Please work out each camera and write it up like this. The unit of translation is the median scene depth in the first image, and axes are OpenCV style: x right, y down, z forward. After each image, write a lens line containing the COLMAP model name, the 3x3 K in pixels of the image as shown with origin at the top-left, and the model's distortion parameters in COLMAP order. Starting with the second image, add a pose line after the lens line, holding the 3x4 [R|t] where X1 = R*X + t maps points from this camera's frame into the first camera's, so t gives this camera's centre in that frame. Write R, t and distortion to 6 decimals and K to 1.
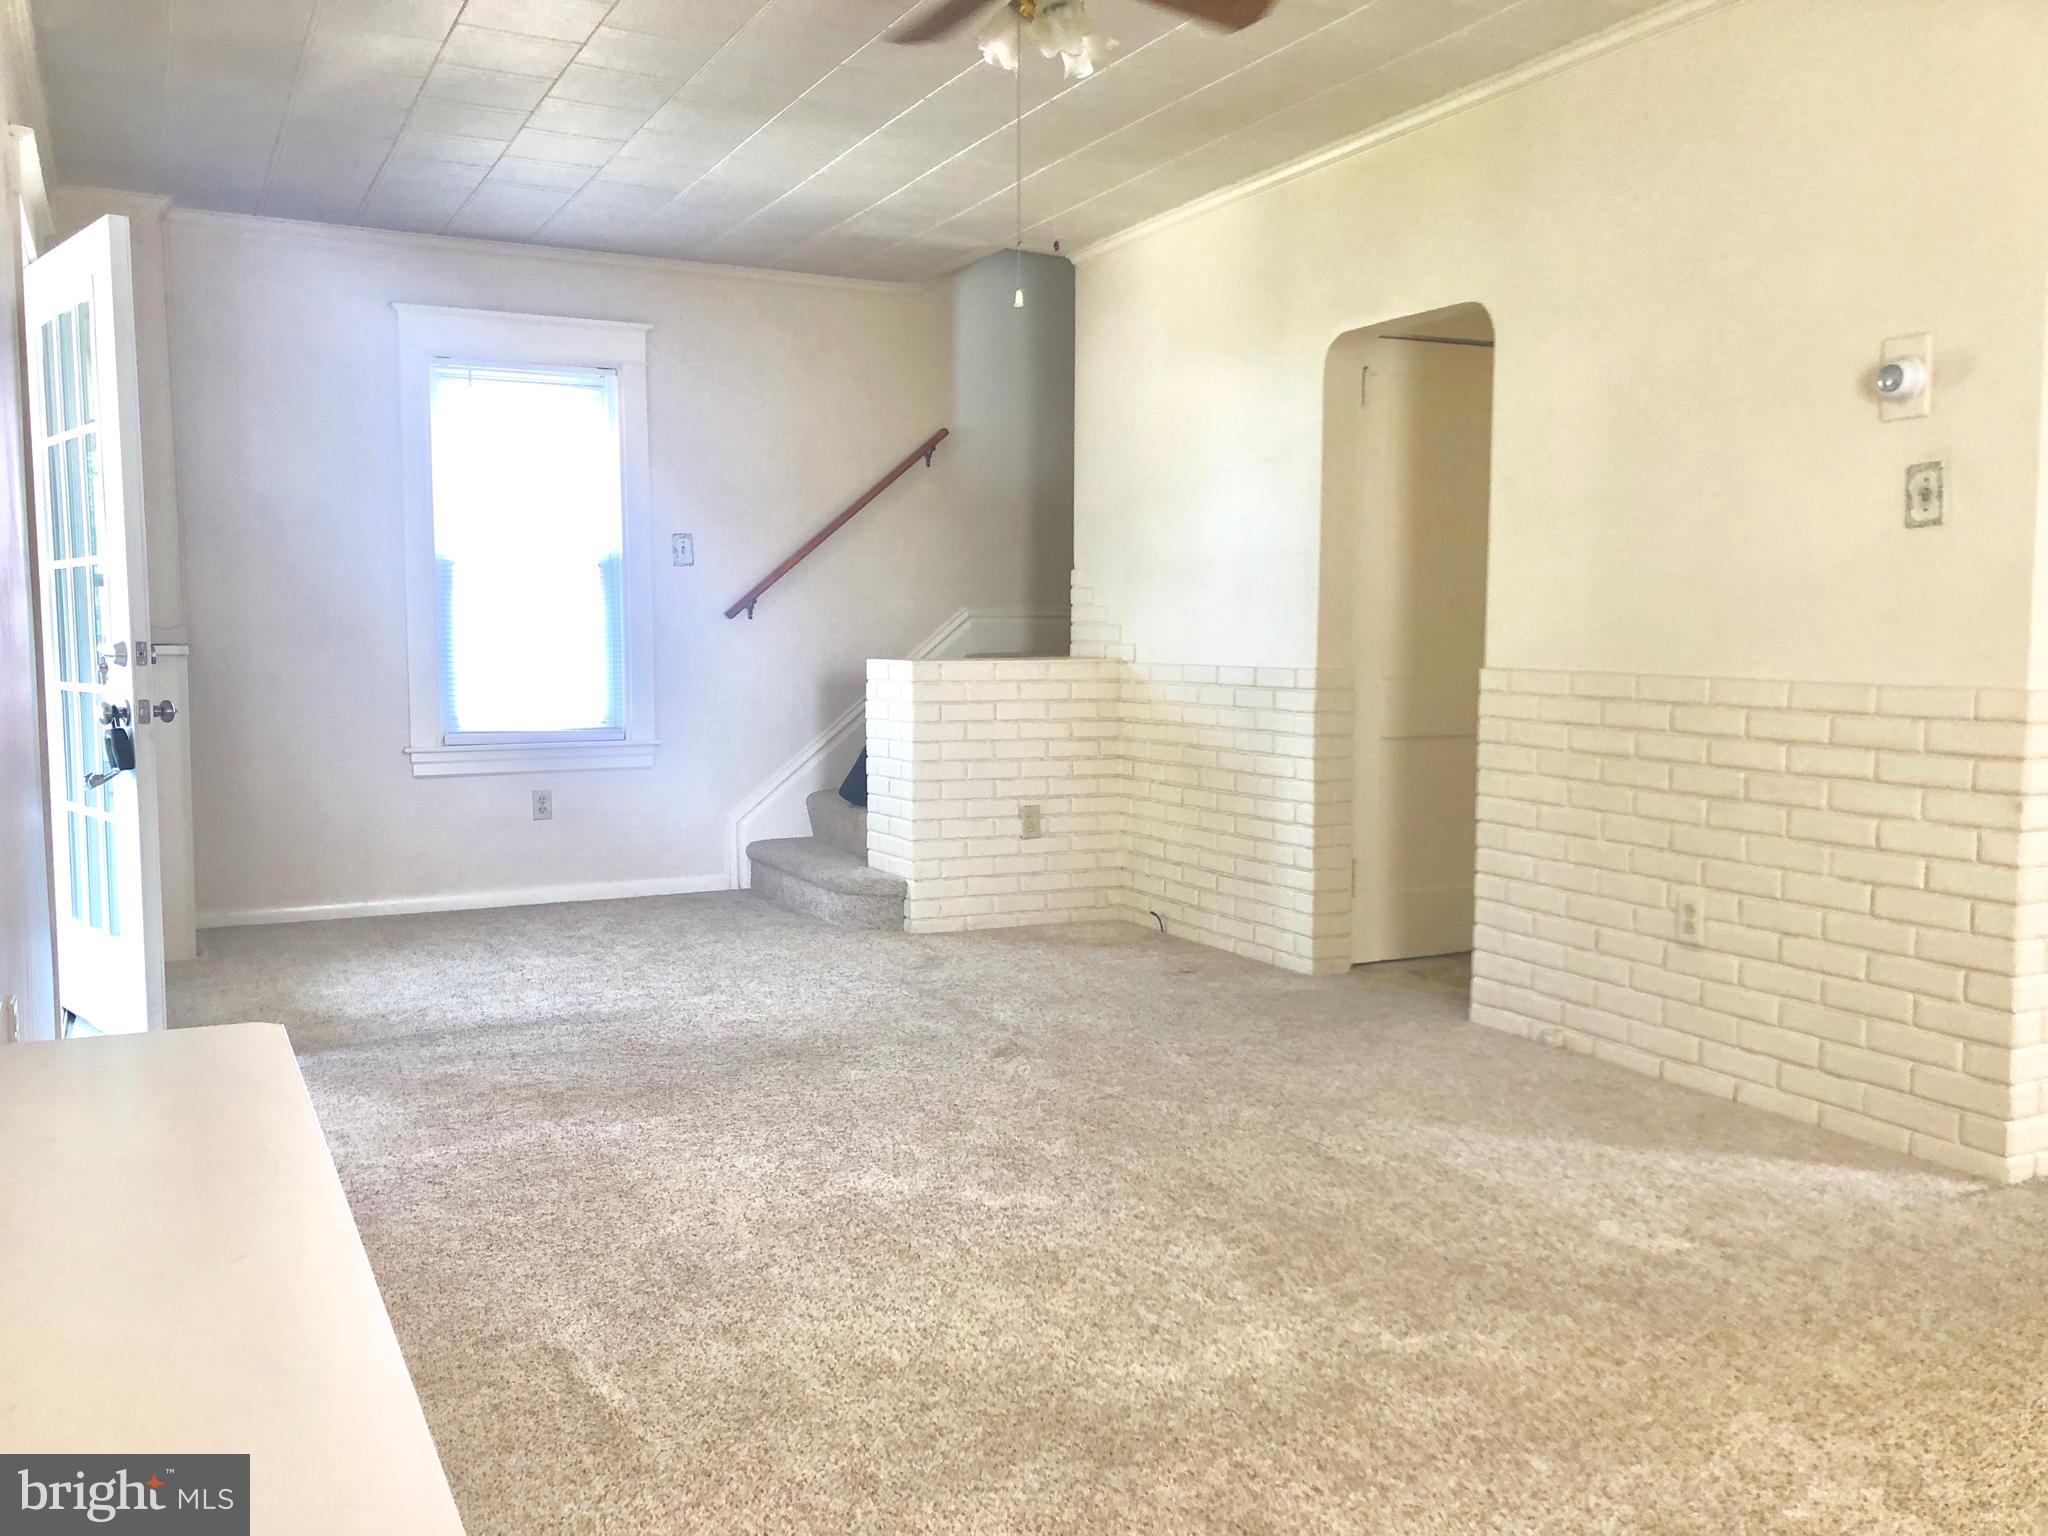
lens RADIAL K [[1689.7, 0, 992.3], [0, 1689.7, 762.3], [0, 0, 1]] dist [0.030613, -0.025196]
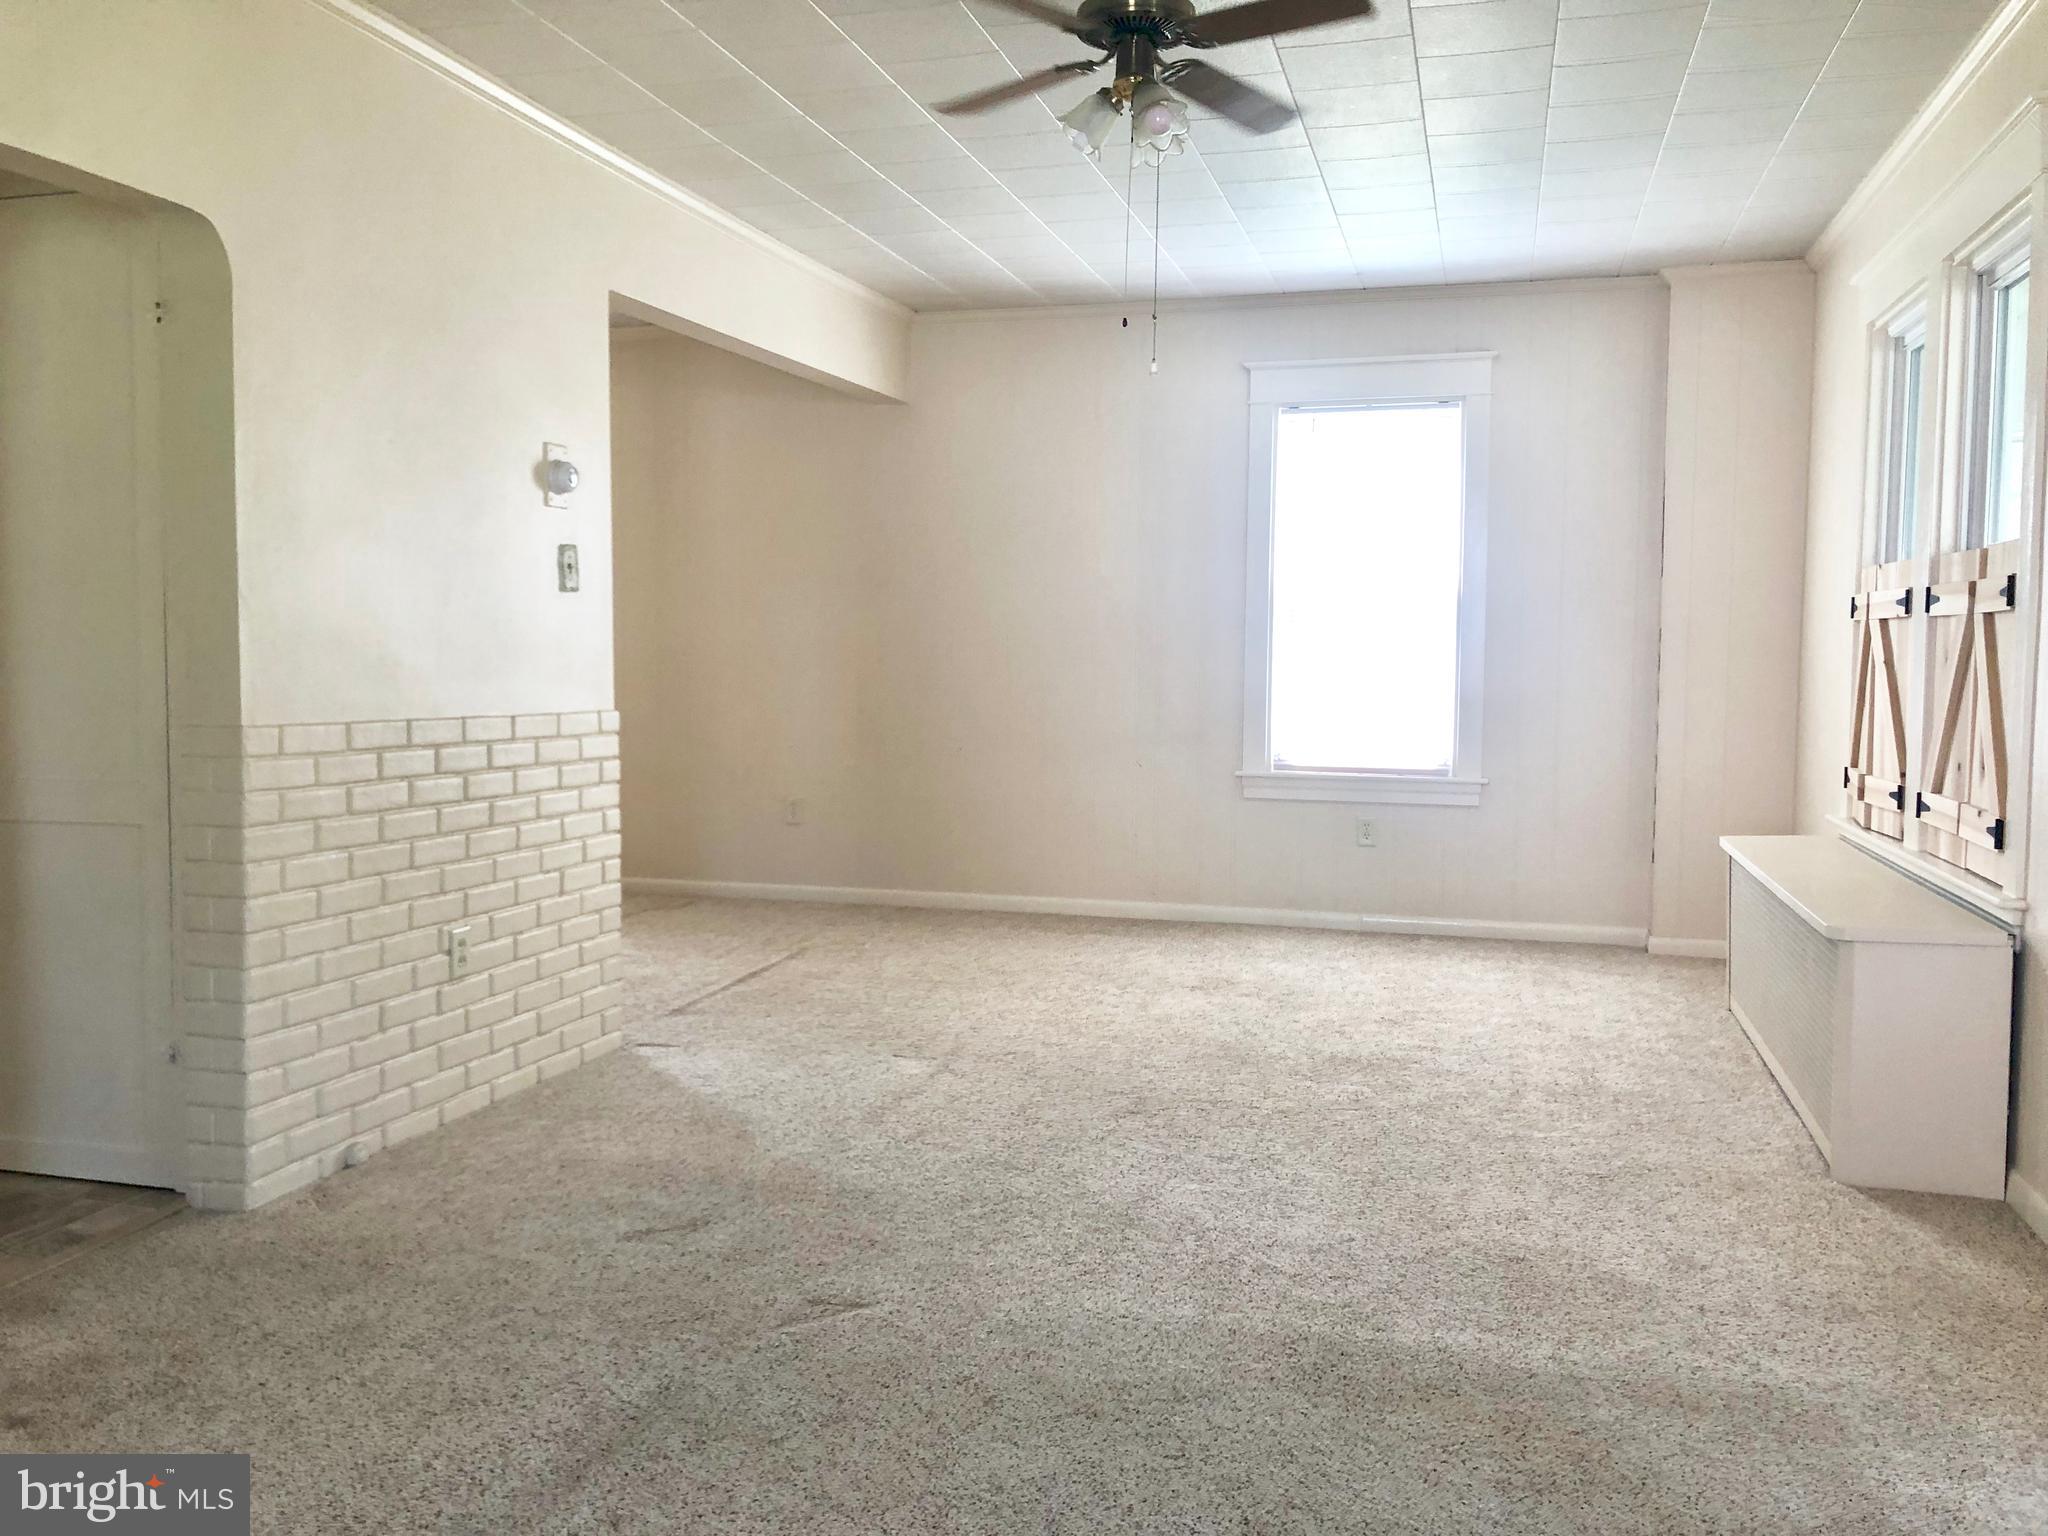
lens RADIAL K [[1689.7, 0, 1027.2], [0, 1689.7, 773.9], [0, 0, 1]] dist [0.030613, -0.025196]
pose [[-0.744197, -0.051211, 0.665994, -0.816594], [0.046530, 0.990660, 0.128170, -0.203827], [-0.666337, 0.126372, -0.734864, 2.367109]]
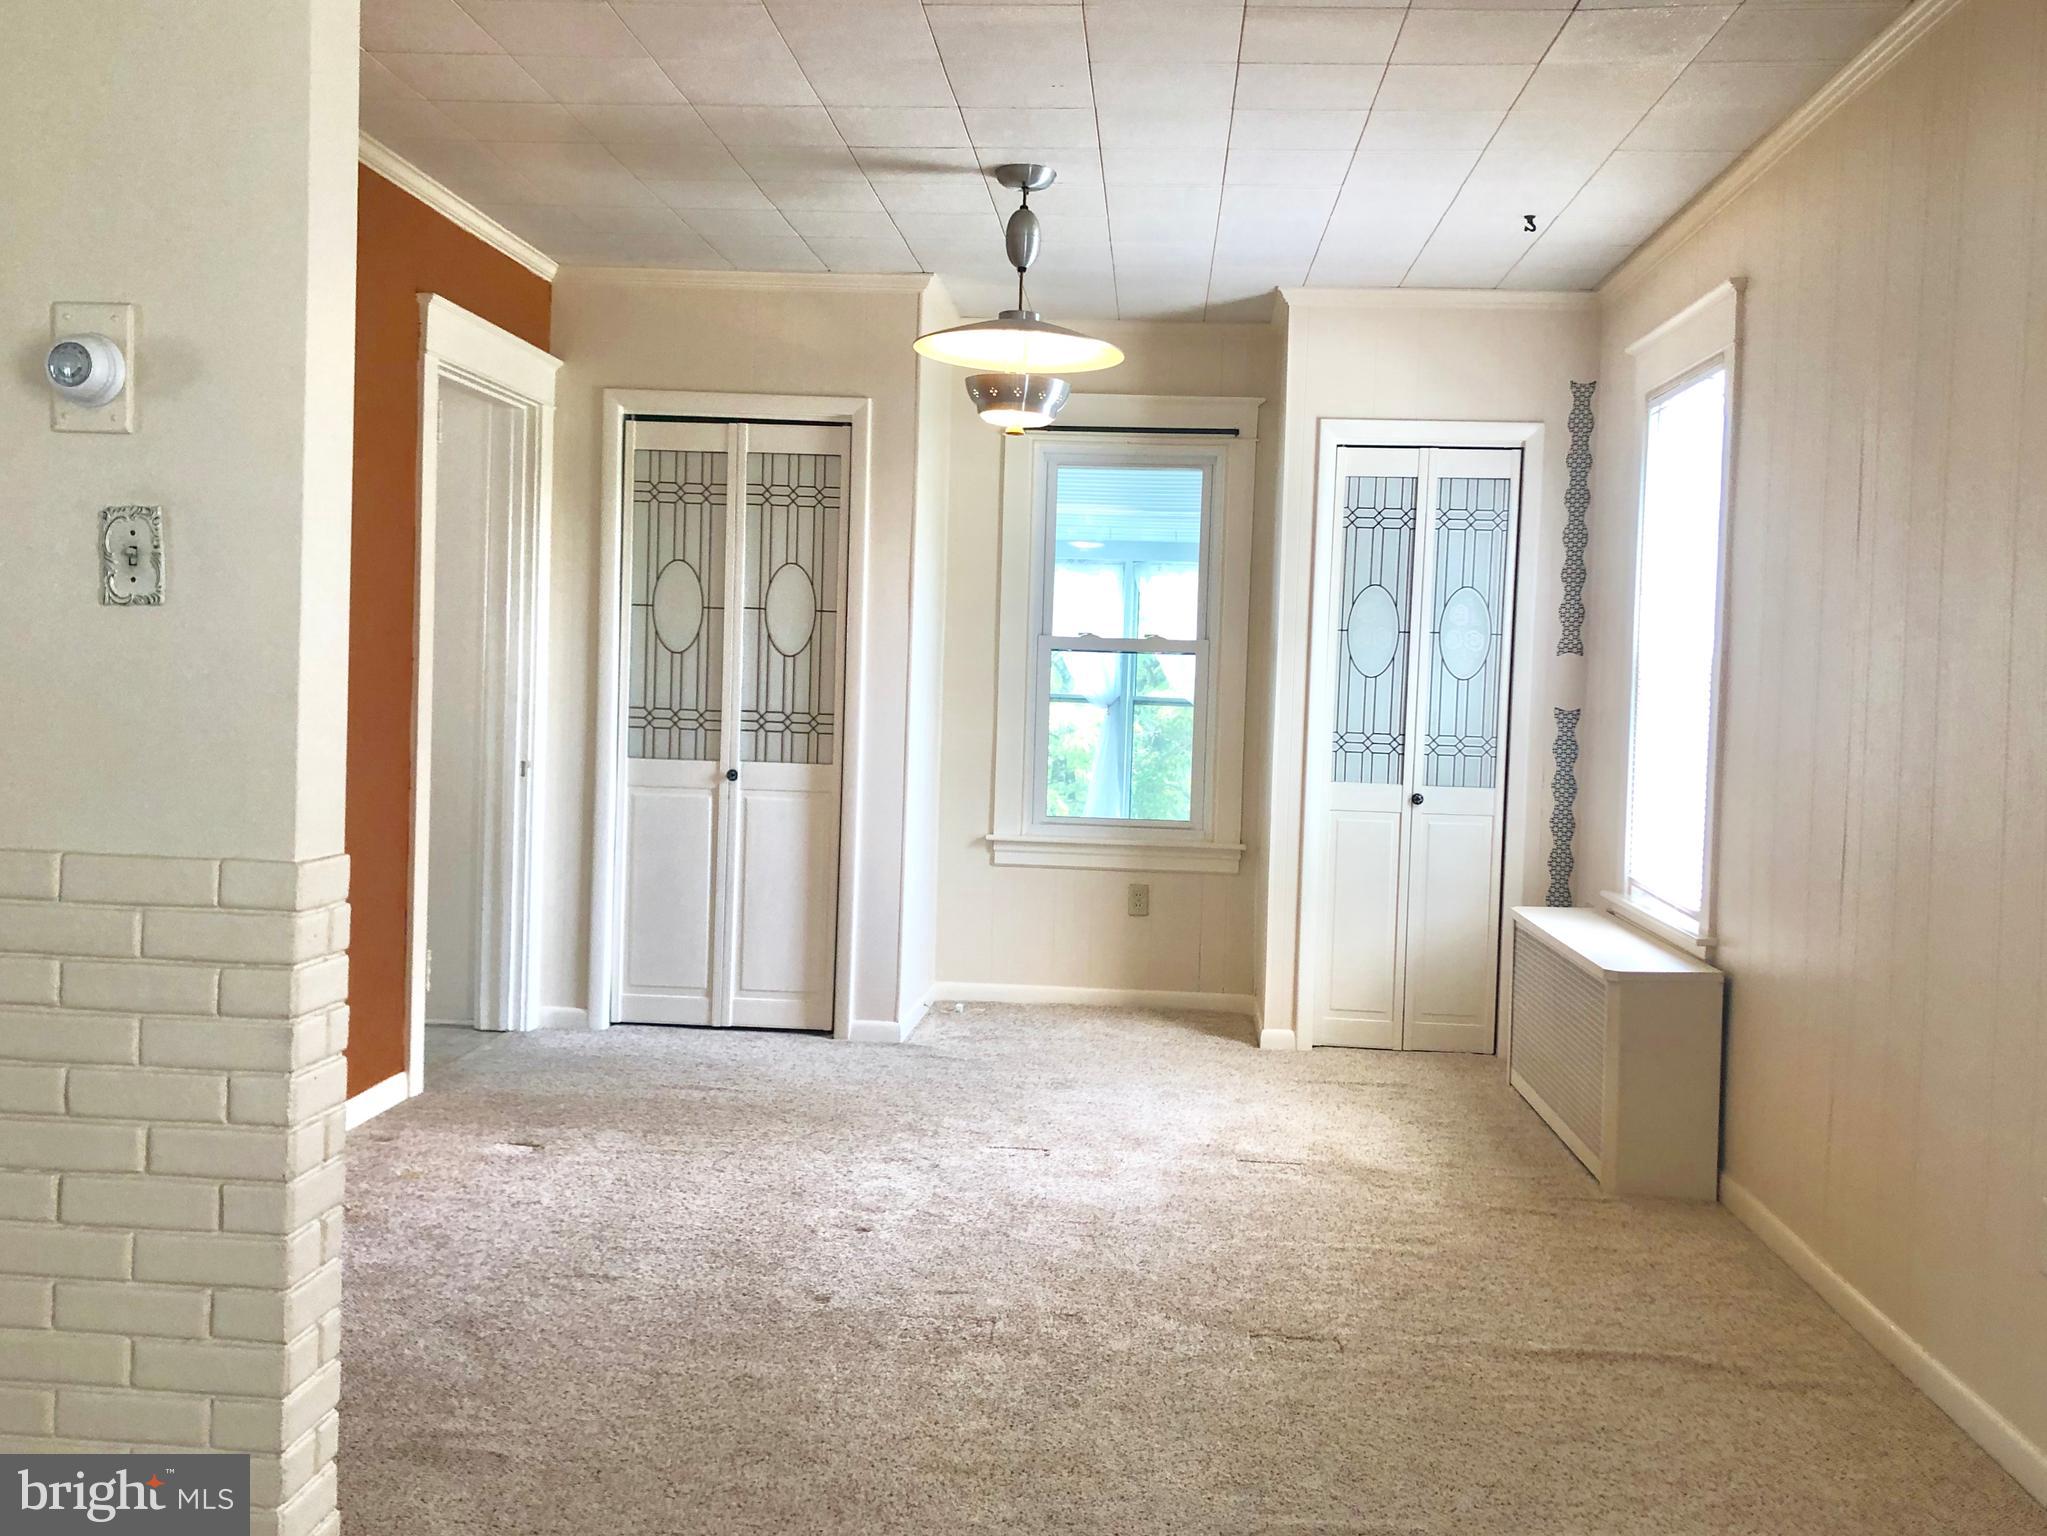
lens RADIAL K [[1688.9, 0, 1005.5], [0, 1688.9, 728.6], [0, 0, 1]] dist [0.030613, -0.025196]
pose [[0.502172, -0.009717, 0.864713, 0.217310], [0.029618, 0.999543, -0.005968, -0.106649], [-0.864260, 0.028608, 0.502231, 0.538035]]
